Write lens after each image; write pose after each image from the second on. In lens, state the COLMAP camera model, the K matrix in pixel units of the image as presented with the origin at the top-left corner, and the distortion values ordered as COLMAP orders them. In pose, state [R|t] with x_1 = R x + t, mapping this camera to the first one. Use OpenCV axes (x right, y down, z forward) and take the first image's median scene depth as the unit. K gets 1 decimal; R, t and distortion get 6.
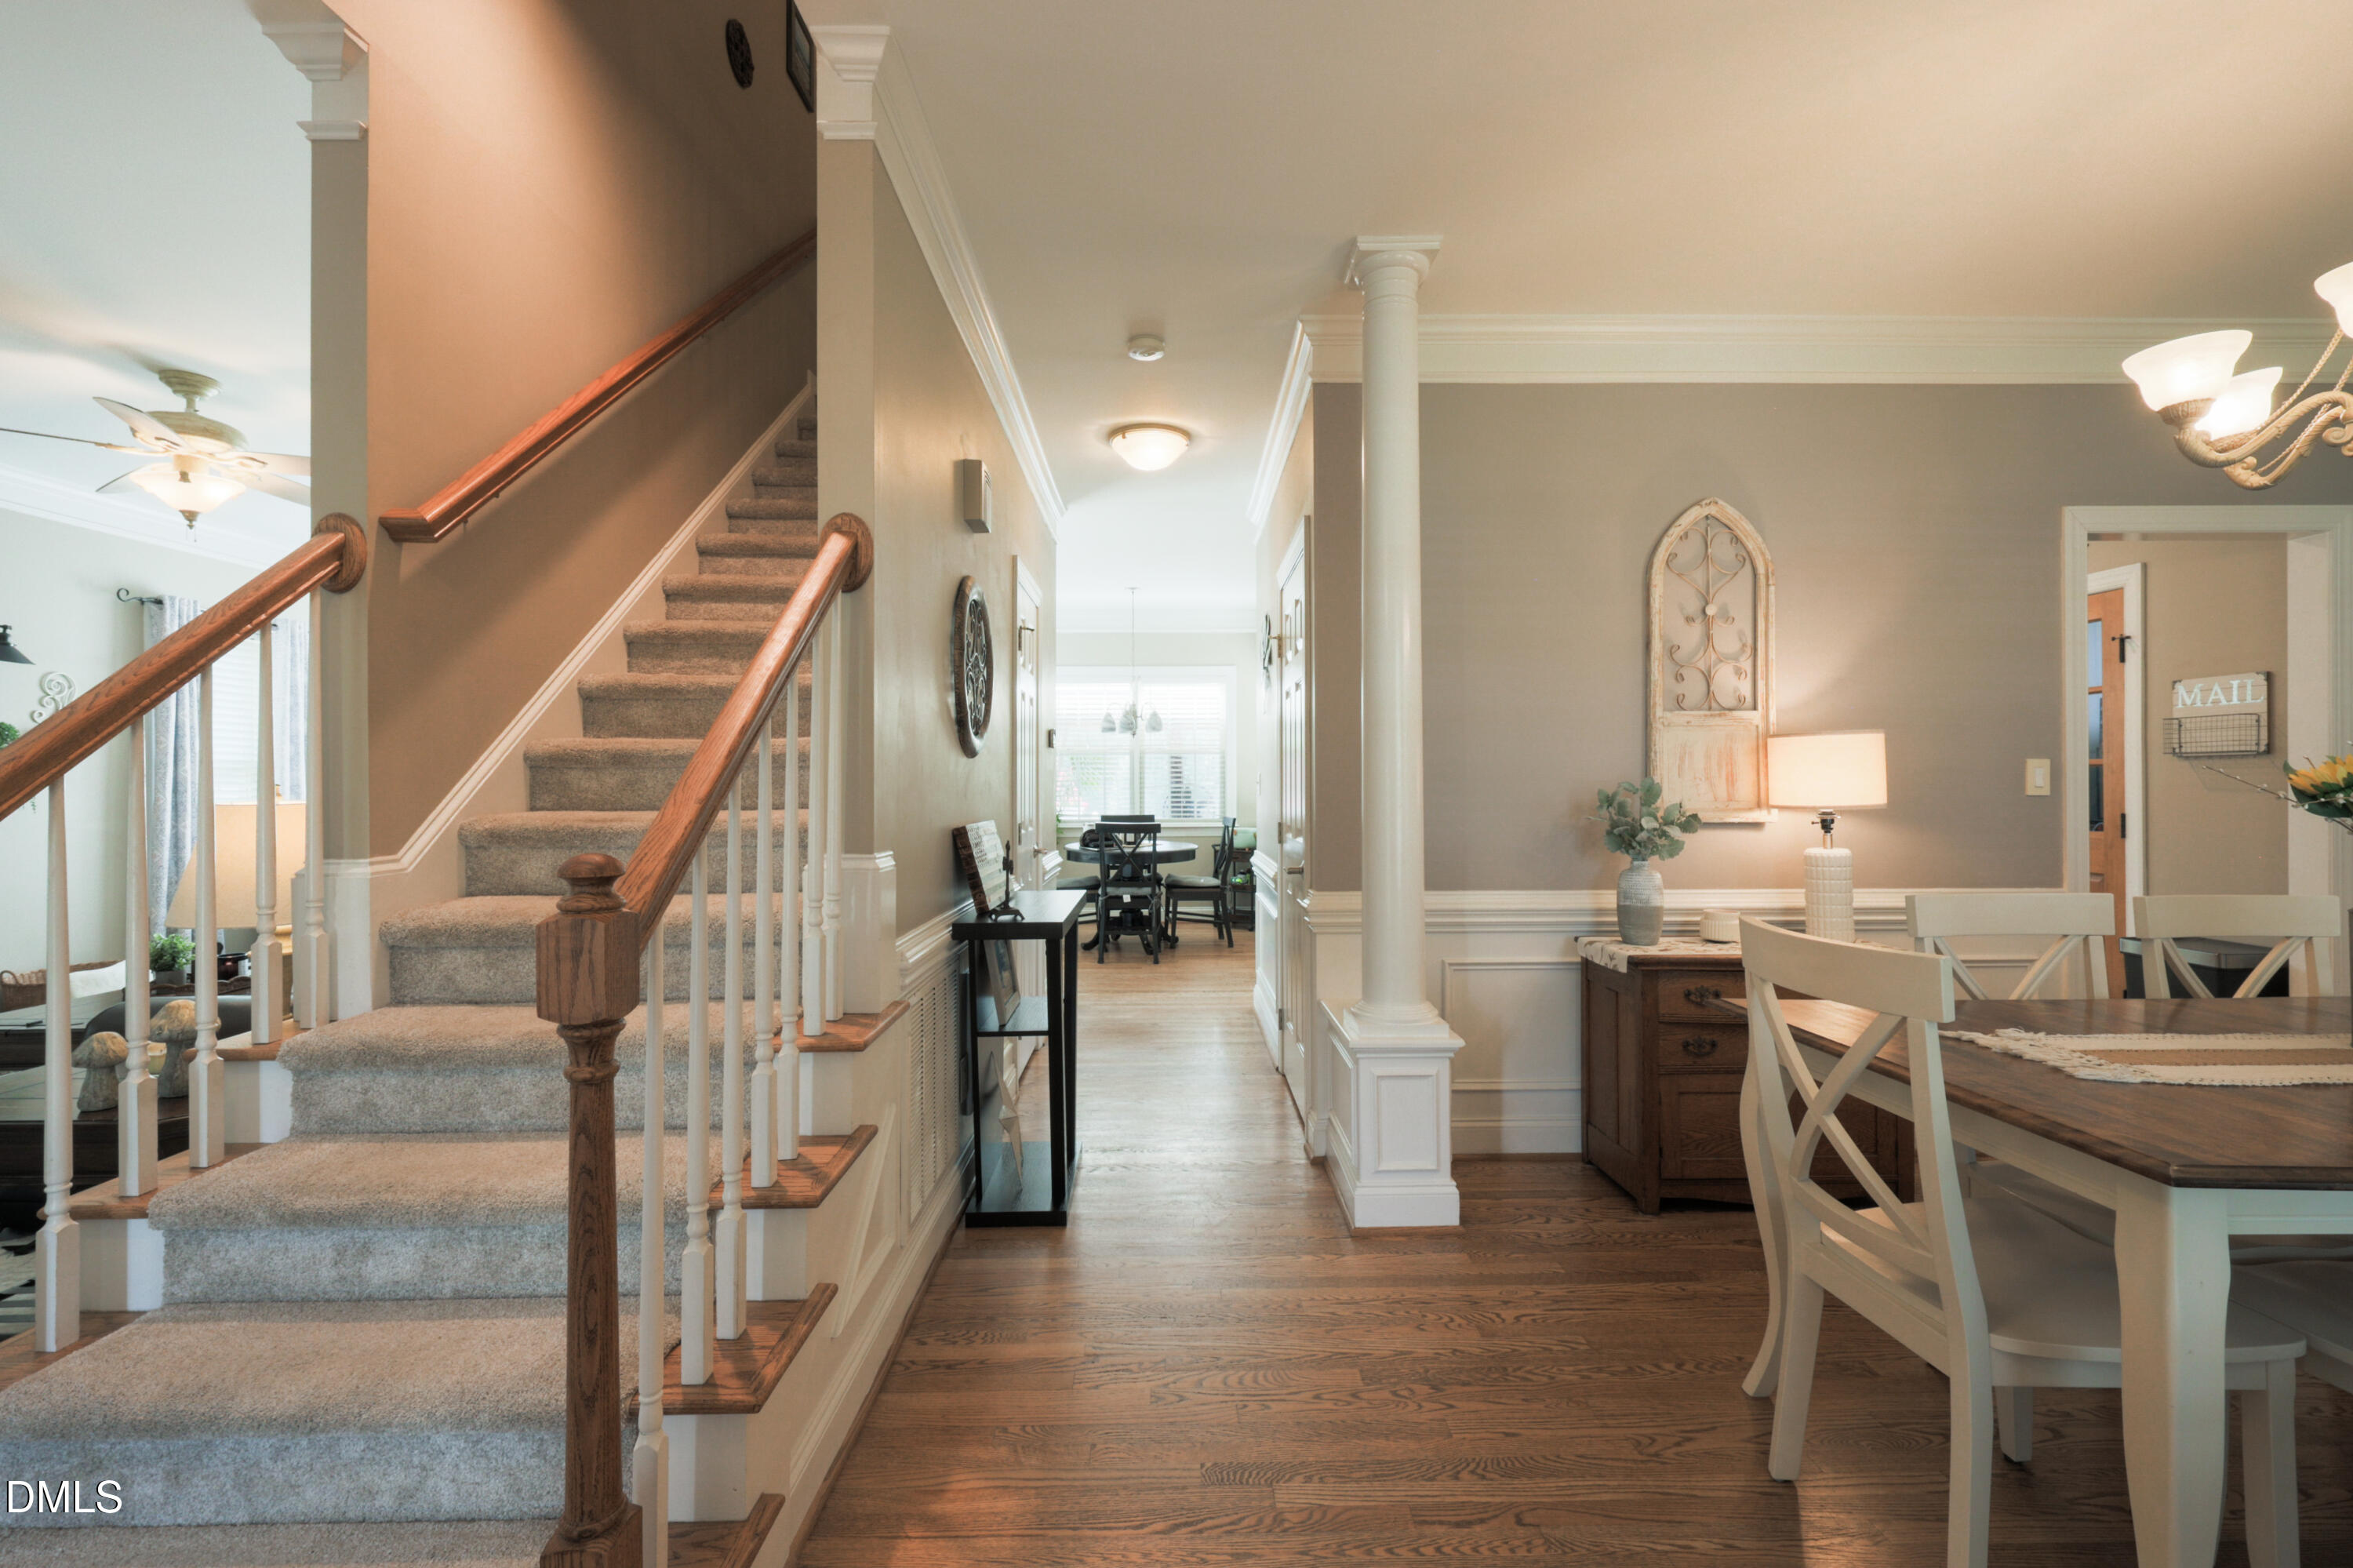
lens RADIAL K [[999.3, 0, 1182.7], [0, 999.3, 781.5], [0, 0, 1]] dist [-0.002244, 0.000115]
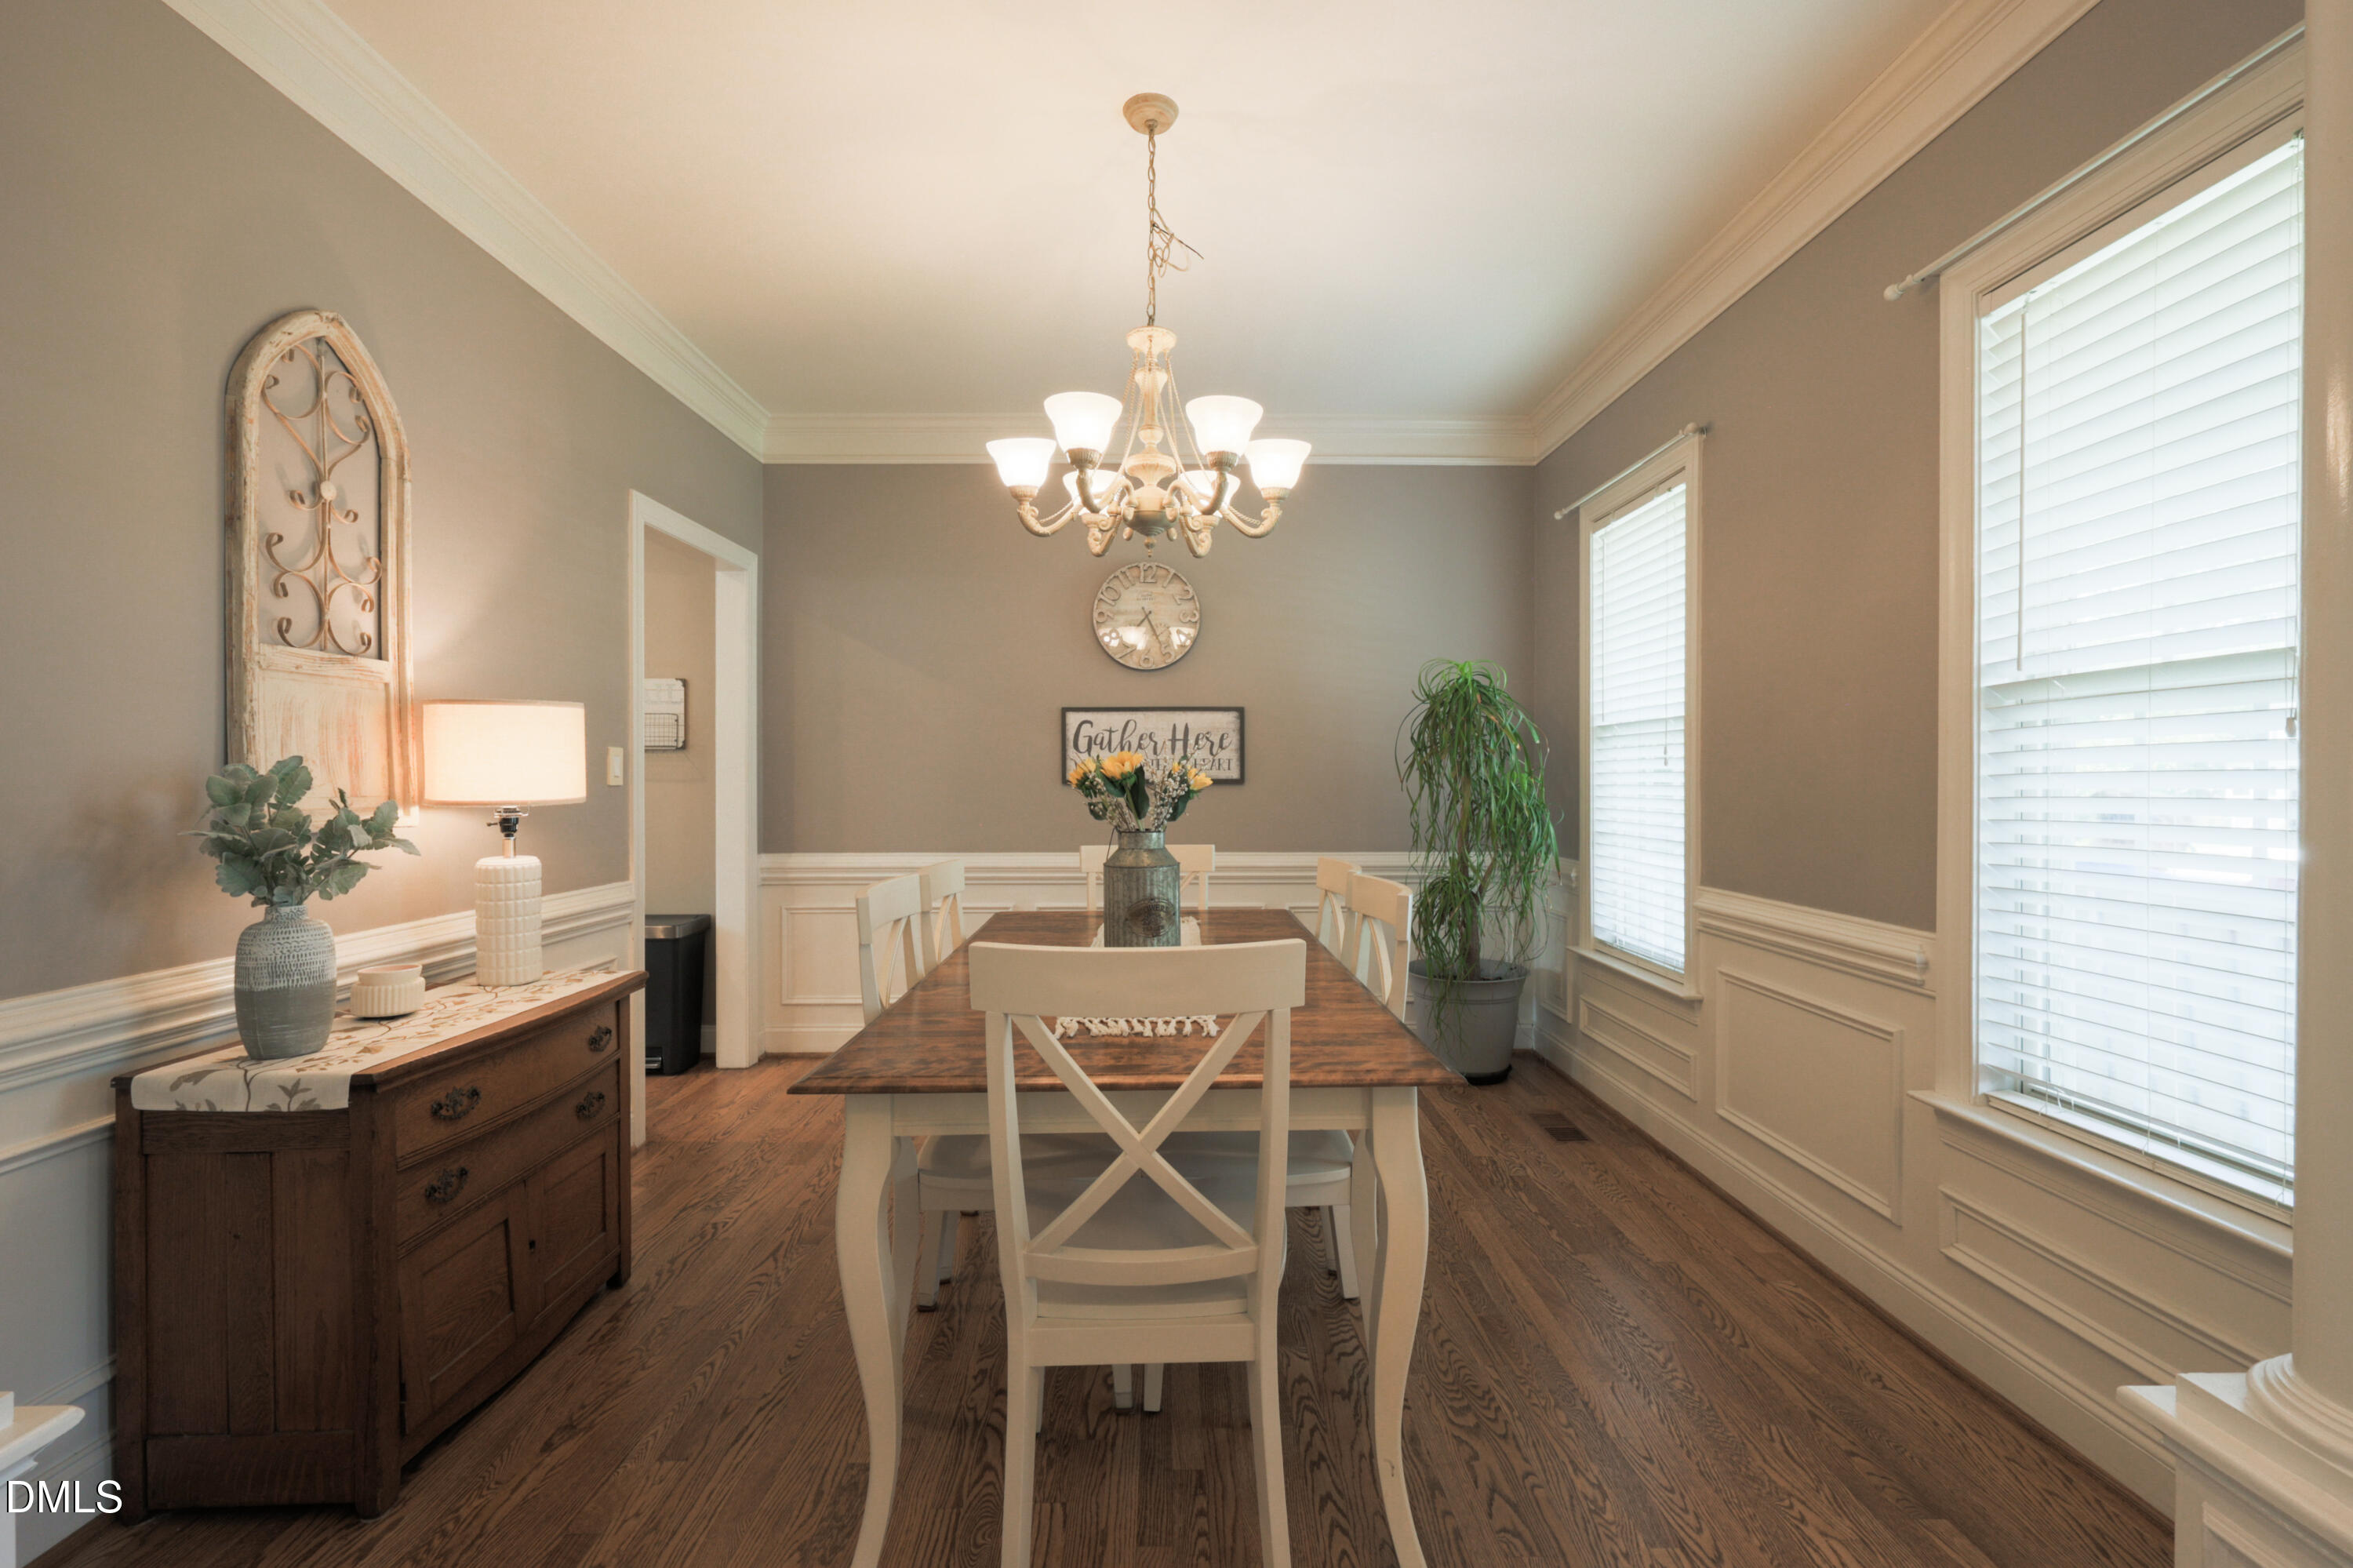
lens RADIAL K [[999.3, 0, 1185.5], [0, 999.3, 781.4], [0, 0, 1]] dist [-0.002244, 0.000115]
pose [[-0.002194, -0.001484, 0.999996, -0.099444], [-0.004793, 0.999987, 0.001474, 0.006431], [-0.999986, -0.004790, -0.002201, 0.479634]]
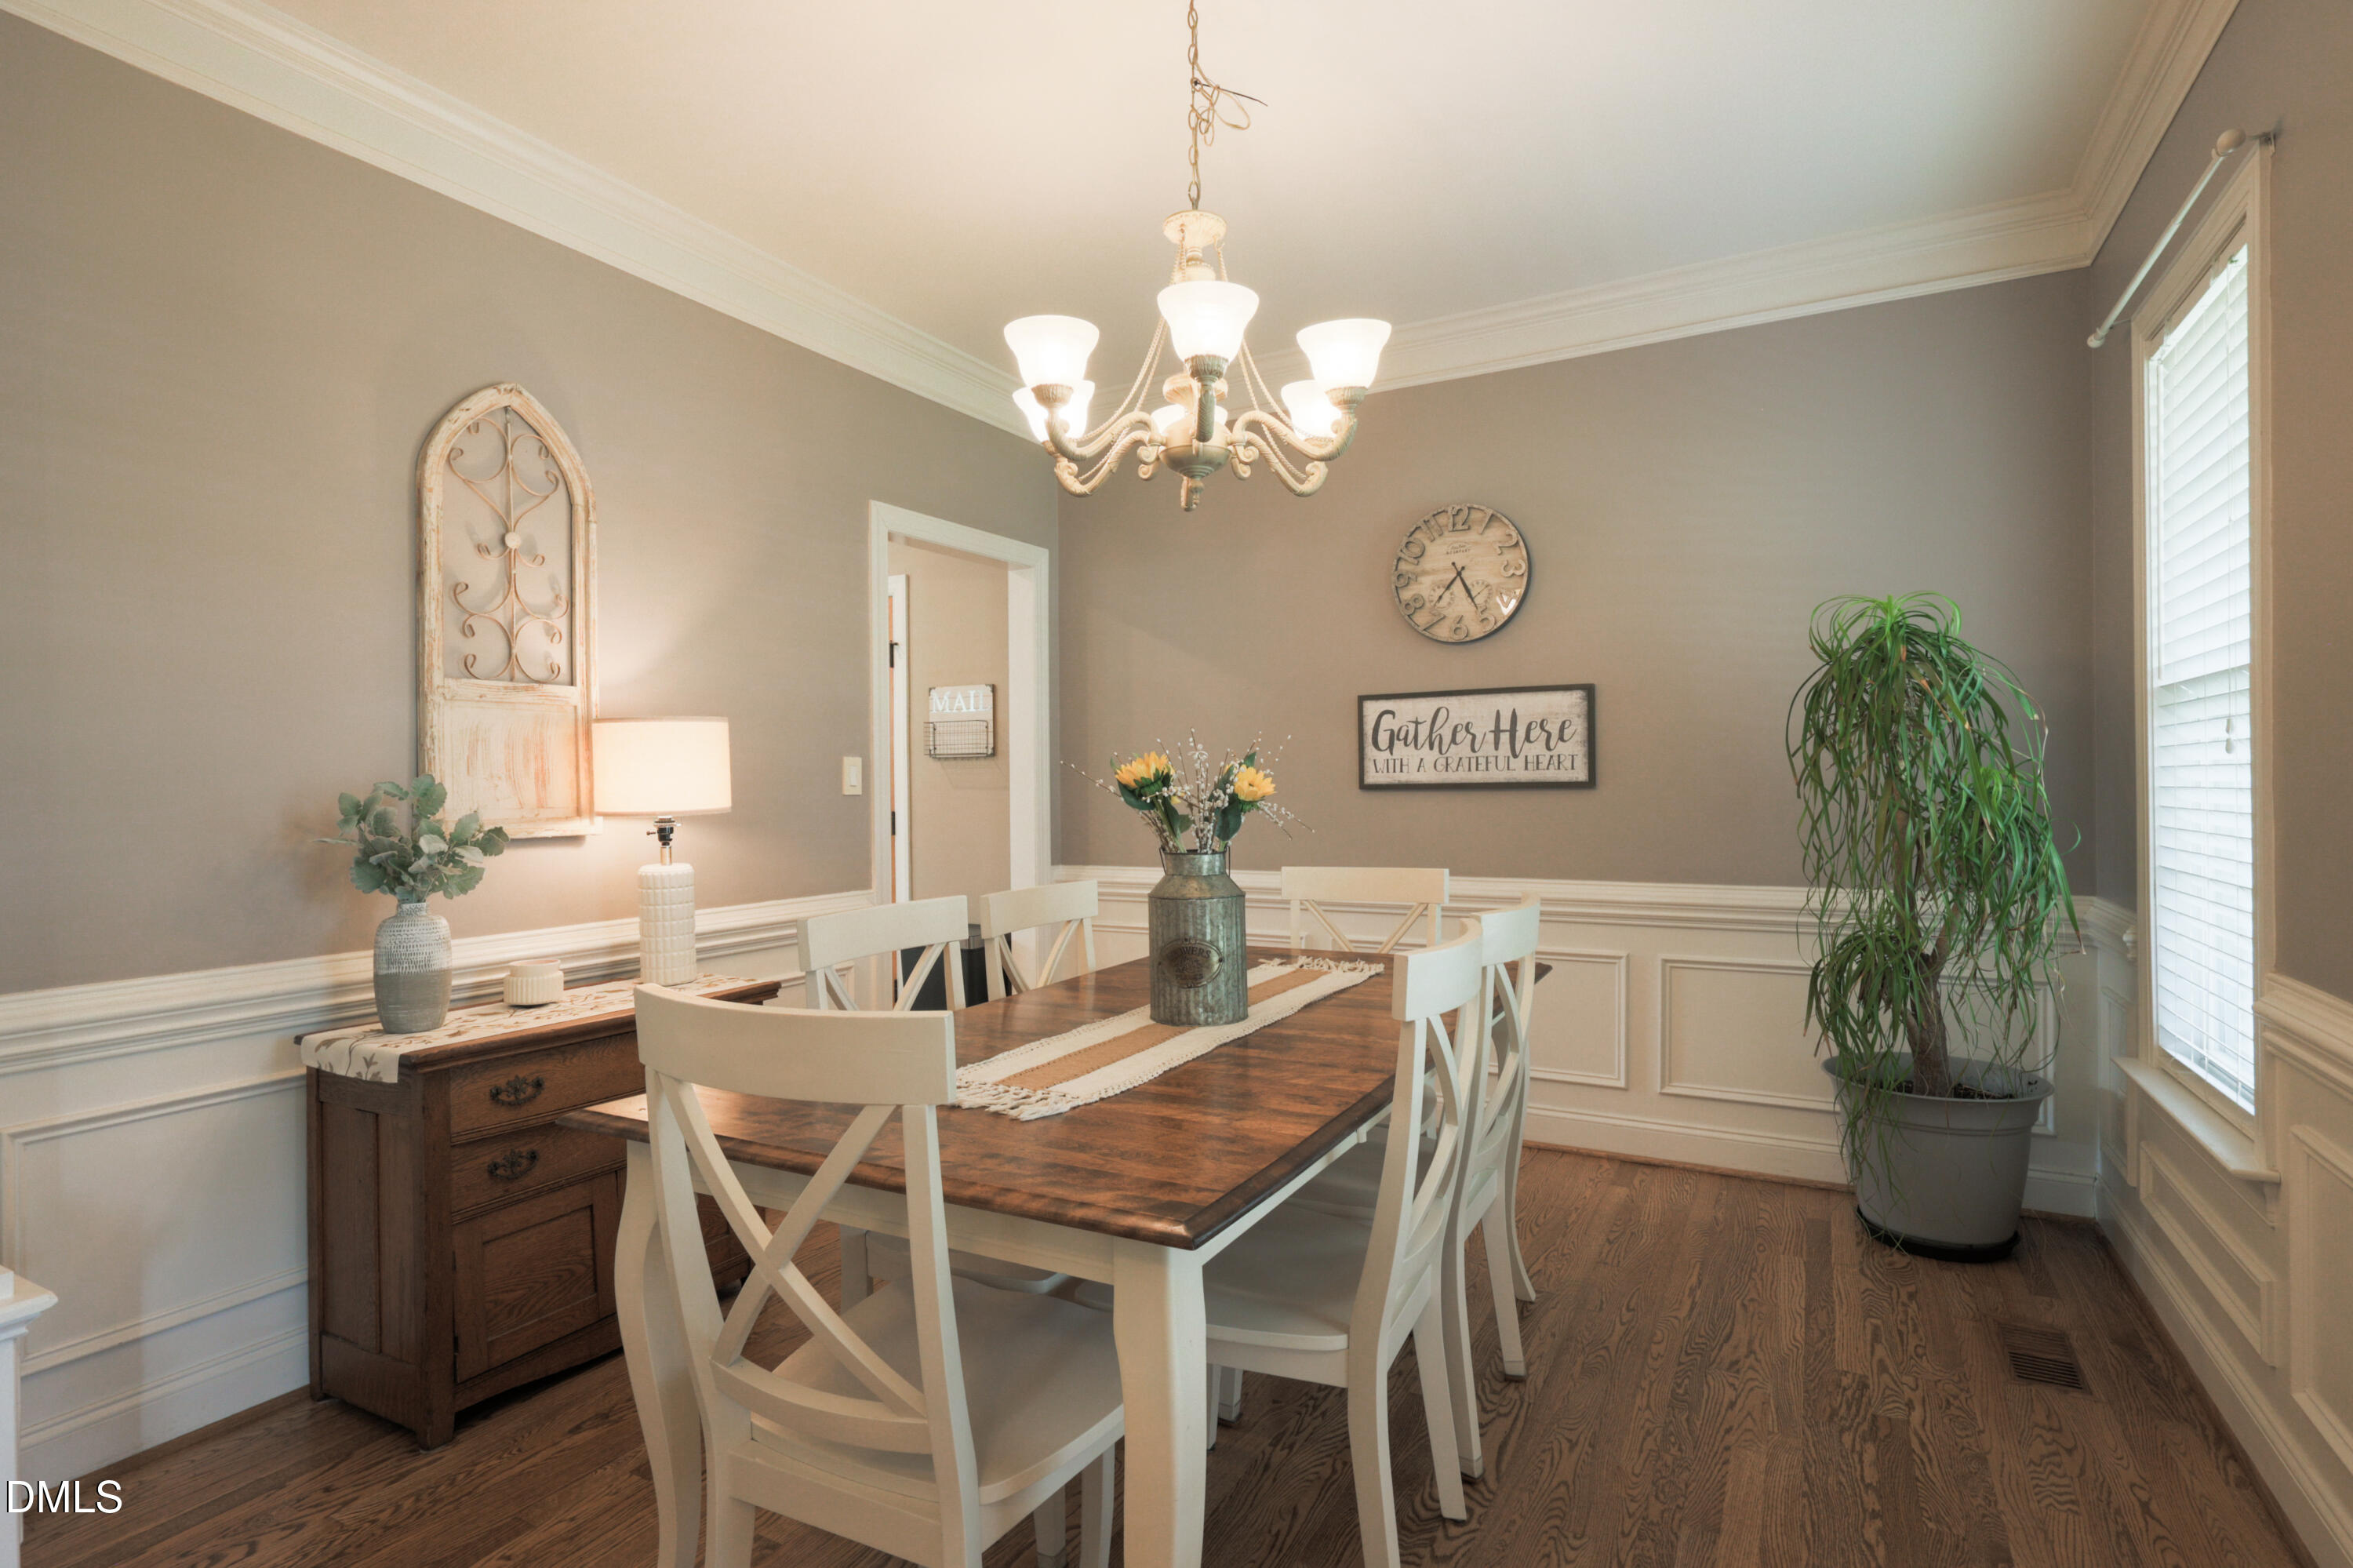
lens RADIAL K [[1158.5, 0, 1178.5], [0, 1158.5, 781.8], [0, 0, 1]] dist [0.000144, 0.000466]
pose [[0.494939, -0.002546, 0.868924, 0.046023], [0.004979, 0.999988, 0.000095, 0.002872], [-0.868914, 0.004279, 0.494945, 0.183362]]
